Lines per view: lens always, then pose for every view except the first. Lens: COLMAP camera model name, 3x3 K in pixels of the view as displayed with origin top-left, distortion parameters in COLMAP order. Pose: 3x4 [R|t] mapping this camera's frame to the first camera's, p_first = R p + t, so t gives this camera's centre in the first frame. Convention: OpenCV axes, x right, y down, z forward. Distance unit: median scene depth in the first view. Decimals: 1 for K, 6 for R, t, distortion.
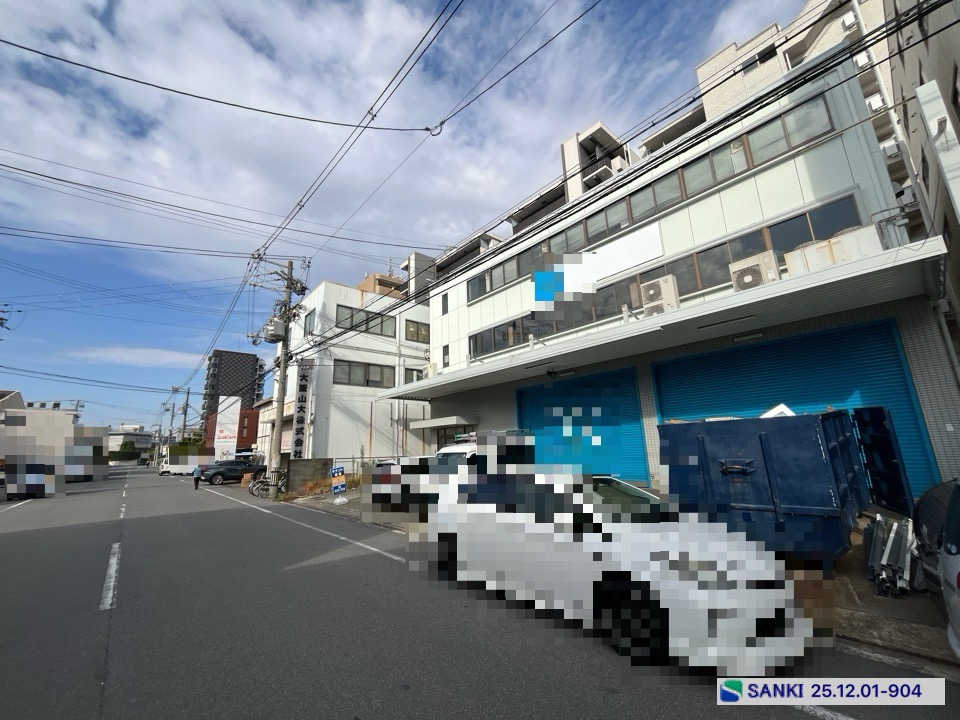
lens RADIAL K [[388.3, 0, 477.6], [0, 388.3, 361.5], [0, 0, 1]] dist [-0.003674, -0.000233]
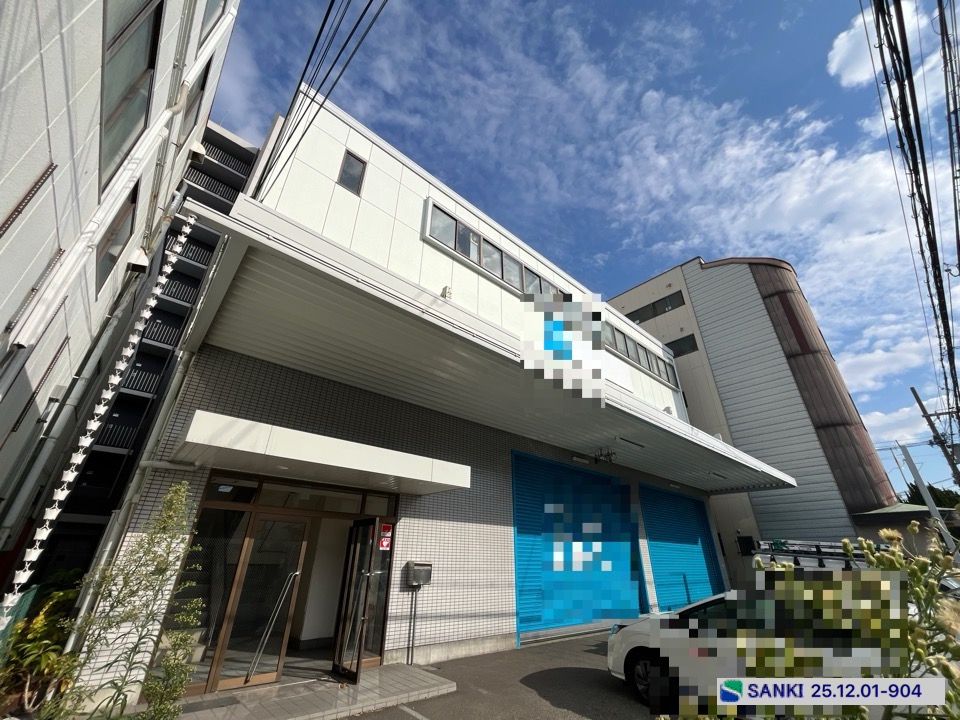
lens RADIAL K [[388.3, 0, 476.5], [0, 388.3, 361.2], [0, 0, 1]] dist [-0.003674, -0.000233]
pose [[-0.009527, 0.491280, 0.870950, -0.420808], [-0.232730, 0.845982, -0.479741, 0.228291], [-0.972495, -0.207266, 0.106276, 0.962988]]
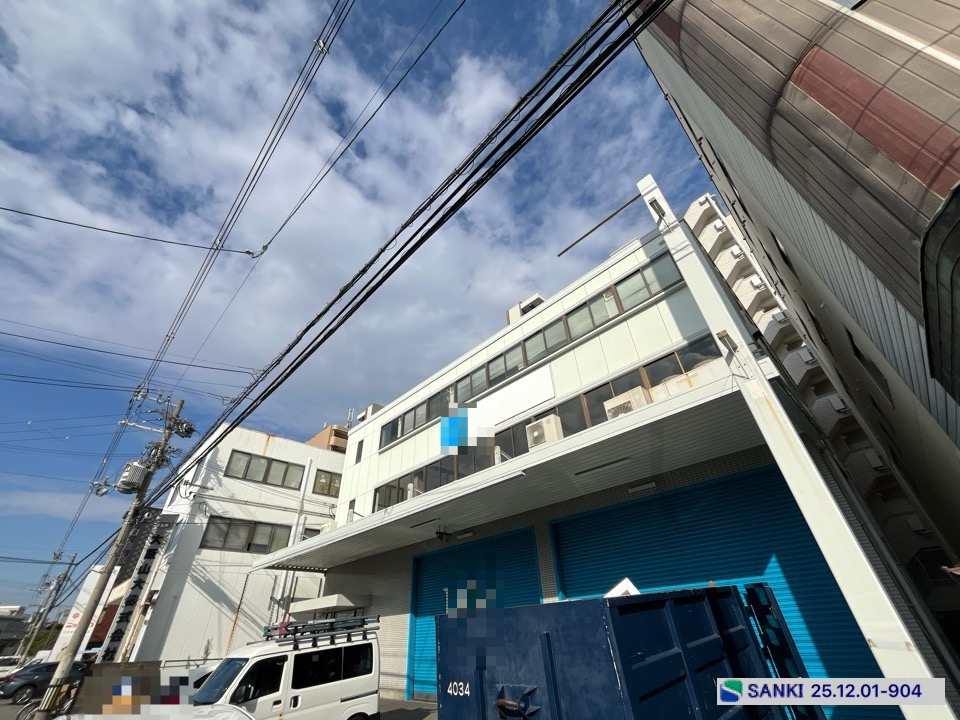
lens RADIAL K [[388.3, 0, 477.2], [0, 388.3, 360.4], [0, 0, 1]] dist [-0.003674, -0.000233]
pose [[0.998436, 0.026698, 0.049115, 0.172298], [-0.005535, 0.921478, -0.388392, 0.007622], [-0.055628, 0.387513, 0.920185, 0.080680]]
